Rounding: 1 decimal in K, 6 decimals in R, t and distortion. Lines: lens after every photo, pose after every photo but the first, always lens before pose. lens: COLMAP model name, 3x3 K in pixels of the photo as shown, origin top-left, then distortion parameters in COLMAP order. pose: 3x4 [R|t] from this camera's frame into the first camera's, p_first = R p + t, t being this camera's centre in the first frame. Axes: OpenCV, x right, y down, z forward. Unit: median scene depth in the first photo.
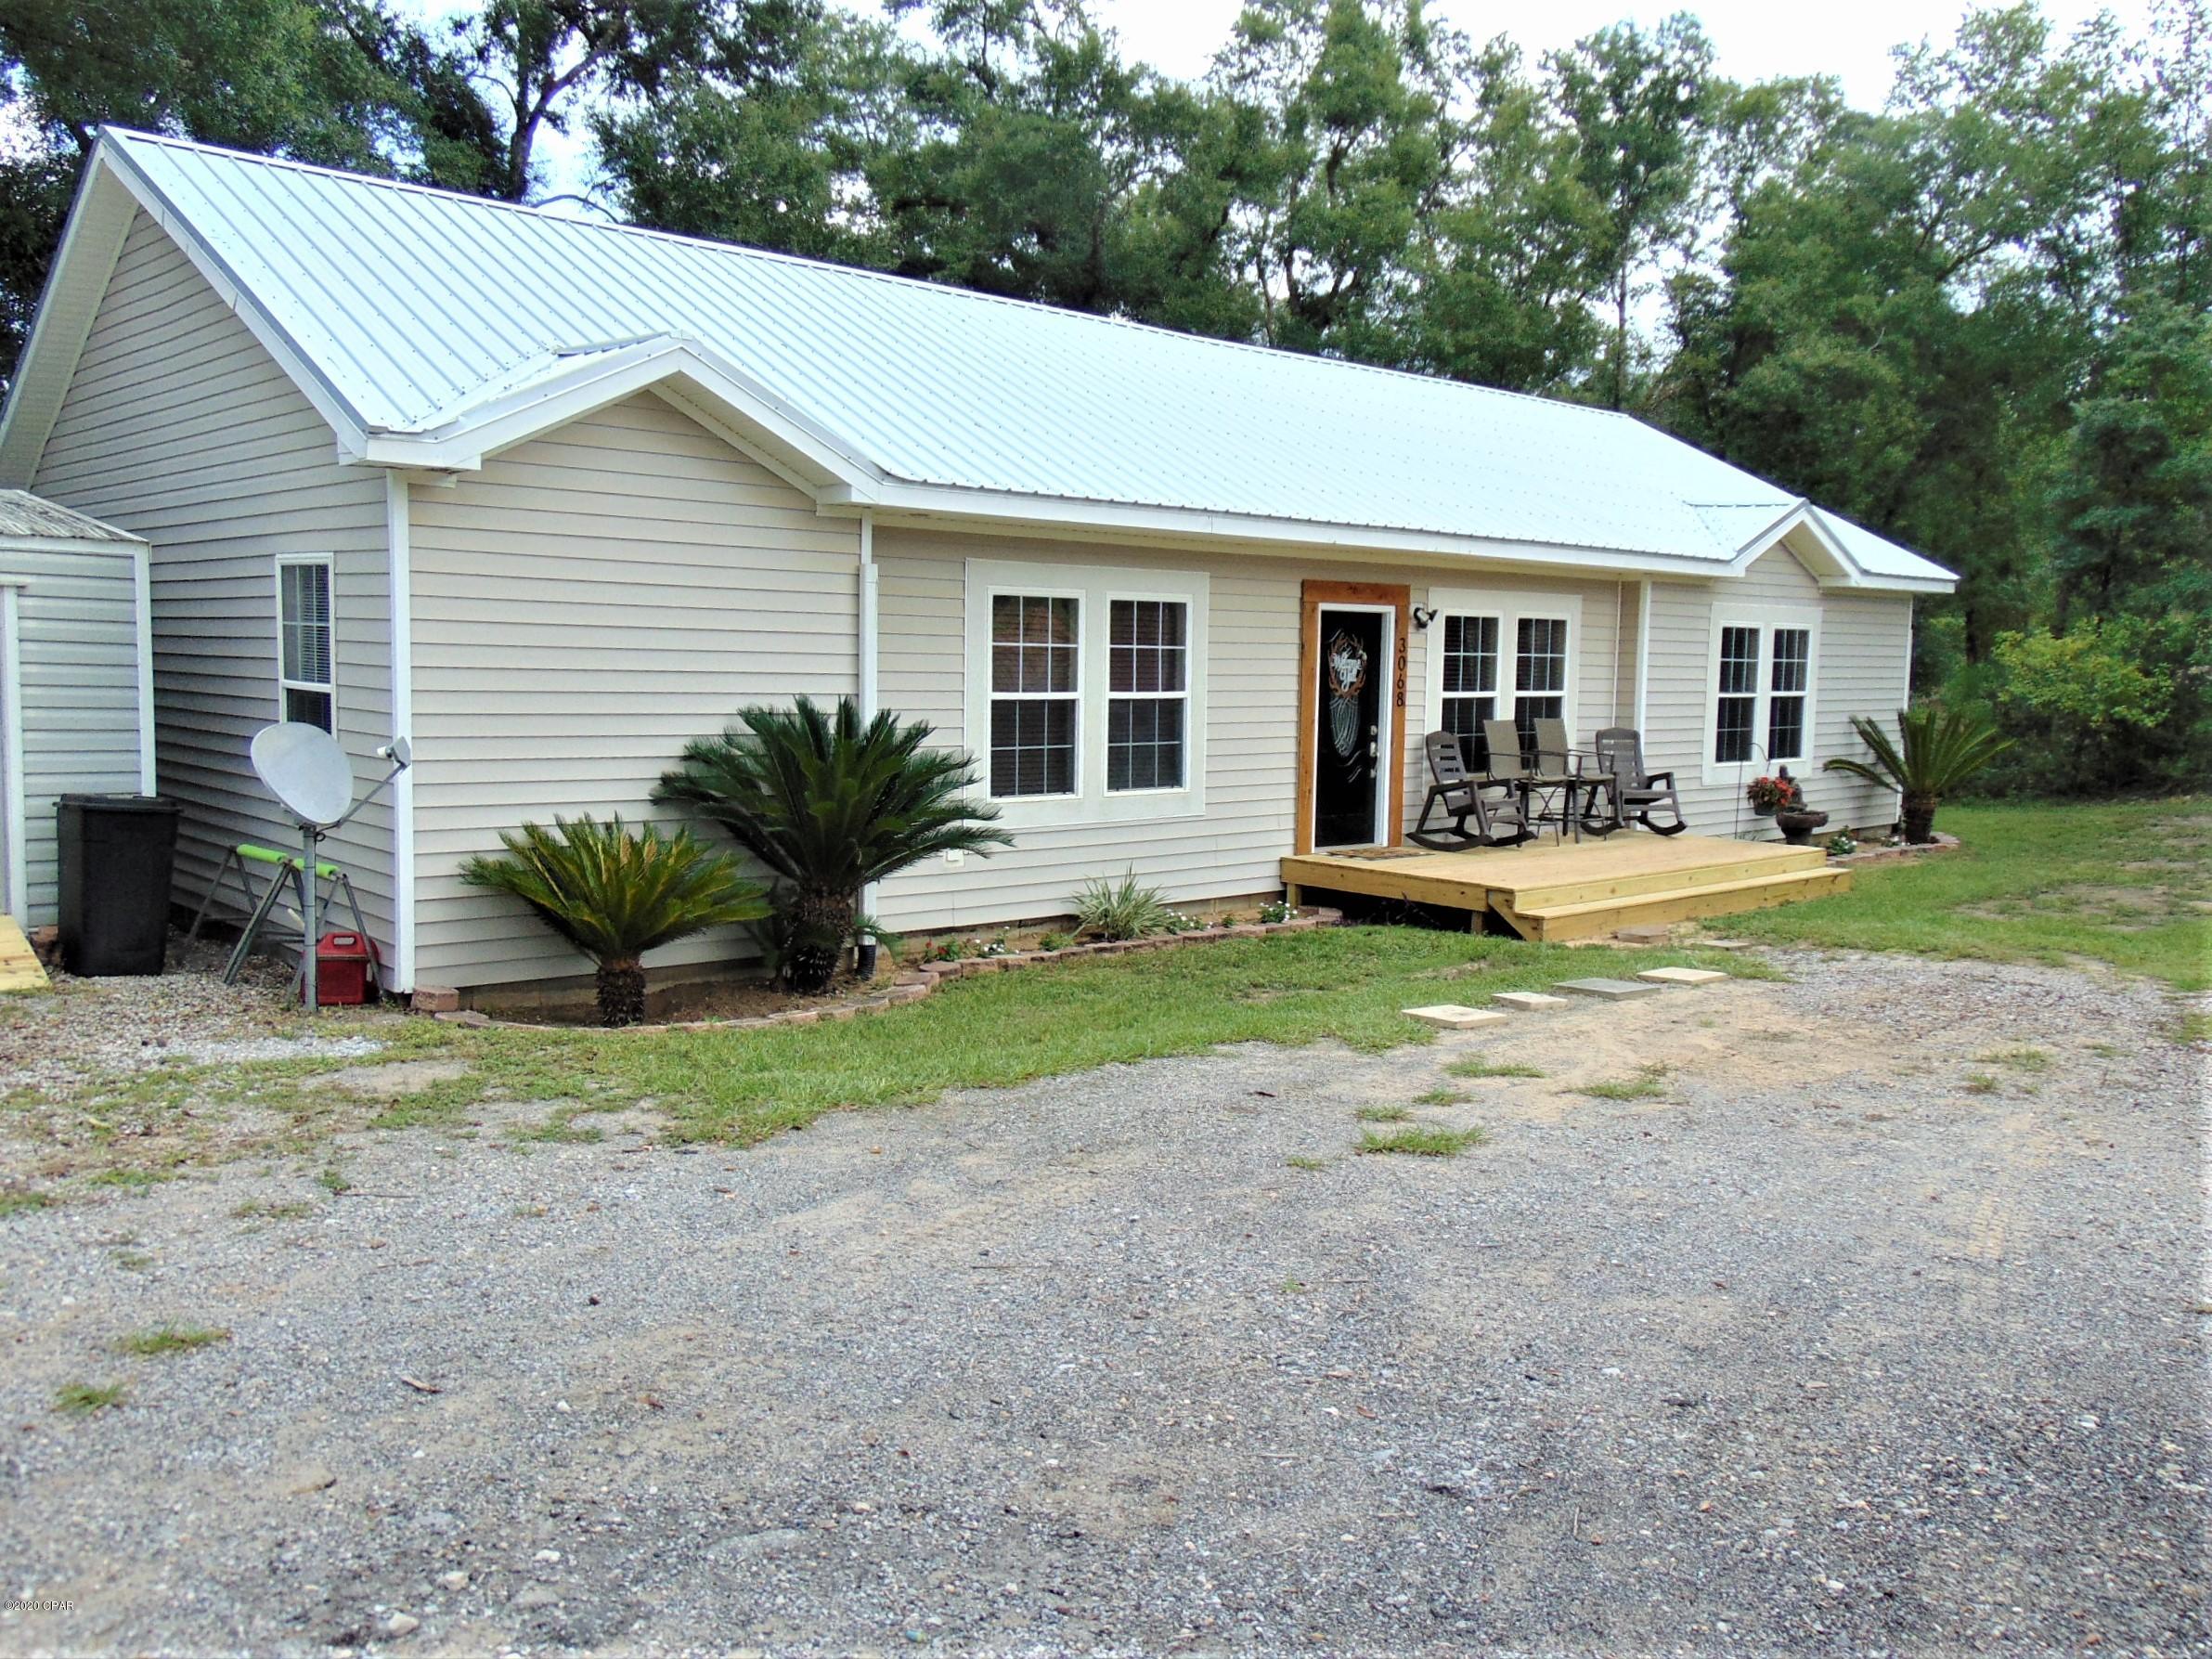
lens RADIAL K [[1710.7, 0, 1160.7], [0, 1710.7, 784.3], [0, 0, 1]] dist [-0.013100, 0.043776]
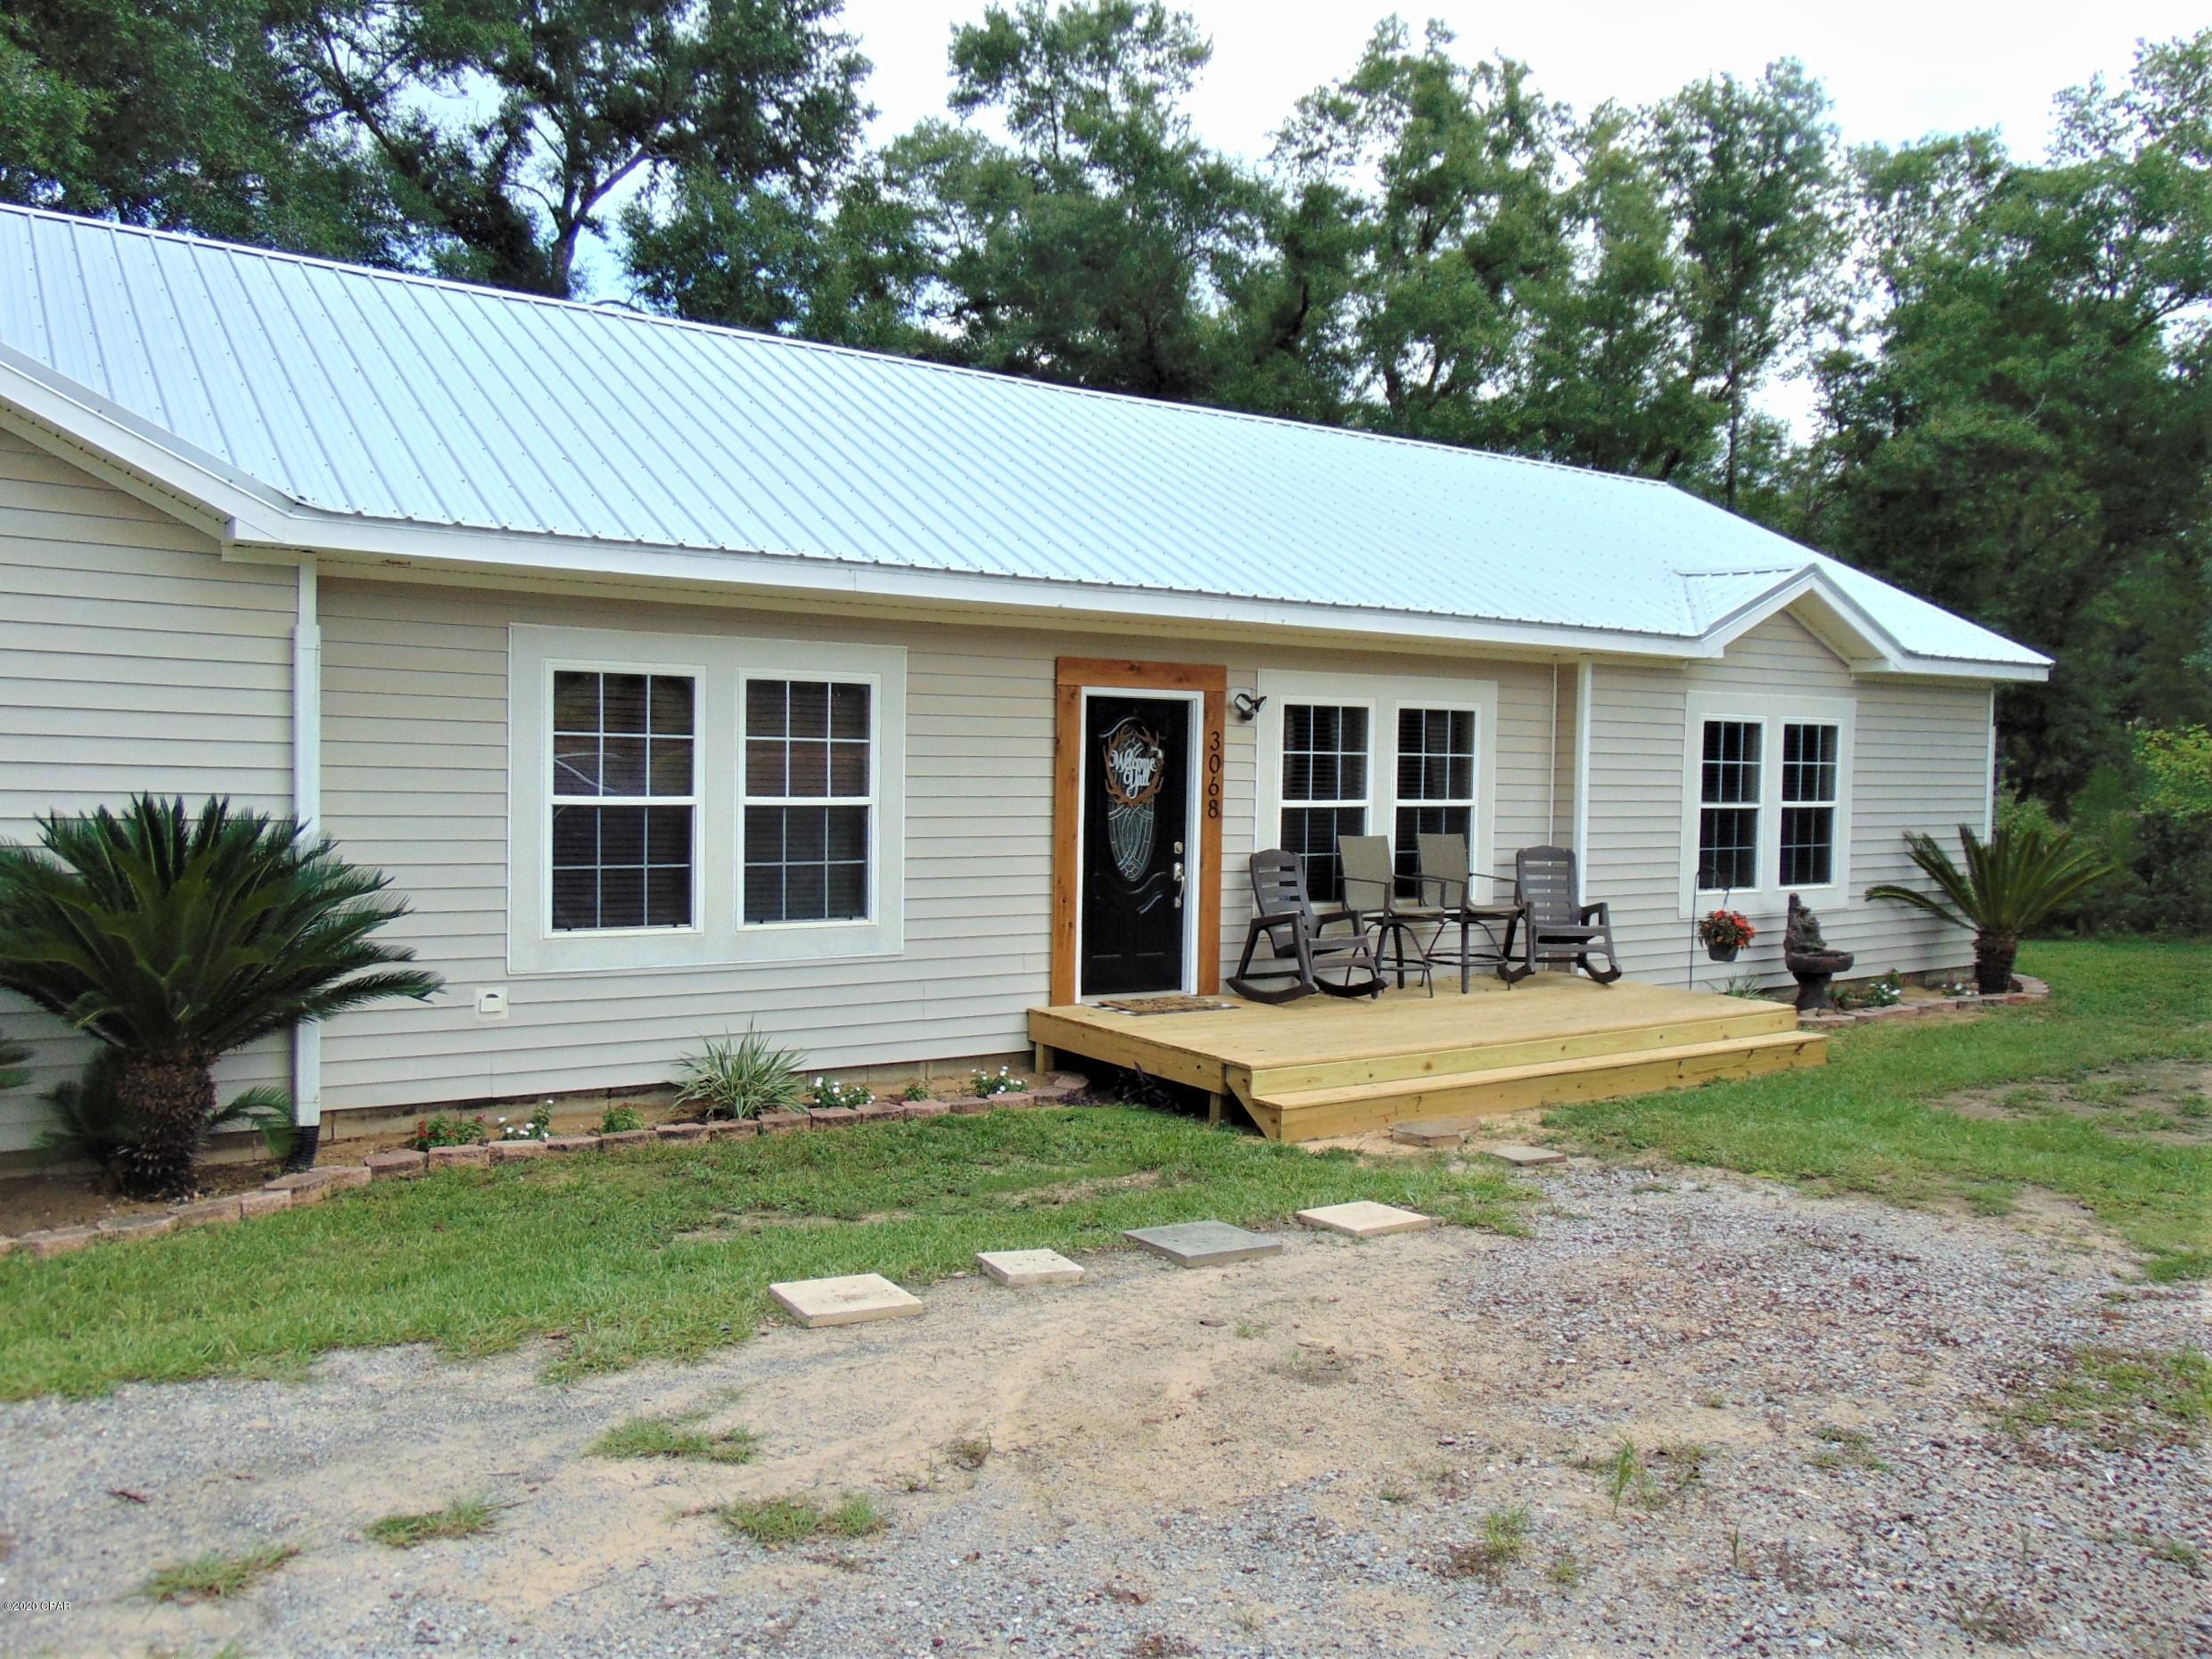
lens RADIAL K [[1667.4, 0, 1140.5], [0, 1667.4, 789.5], [0, 0, 1]] dist [-0.028050, 0.072839]
pose [[0.989388, 0.003237, -0.145264, 0.190647], [-0.012182, 0.998080, -0.060732, -0.009590], [0.144788, 0.061857, 0.987527, 0.200845]]
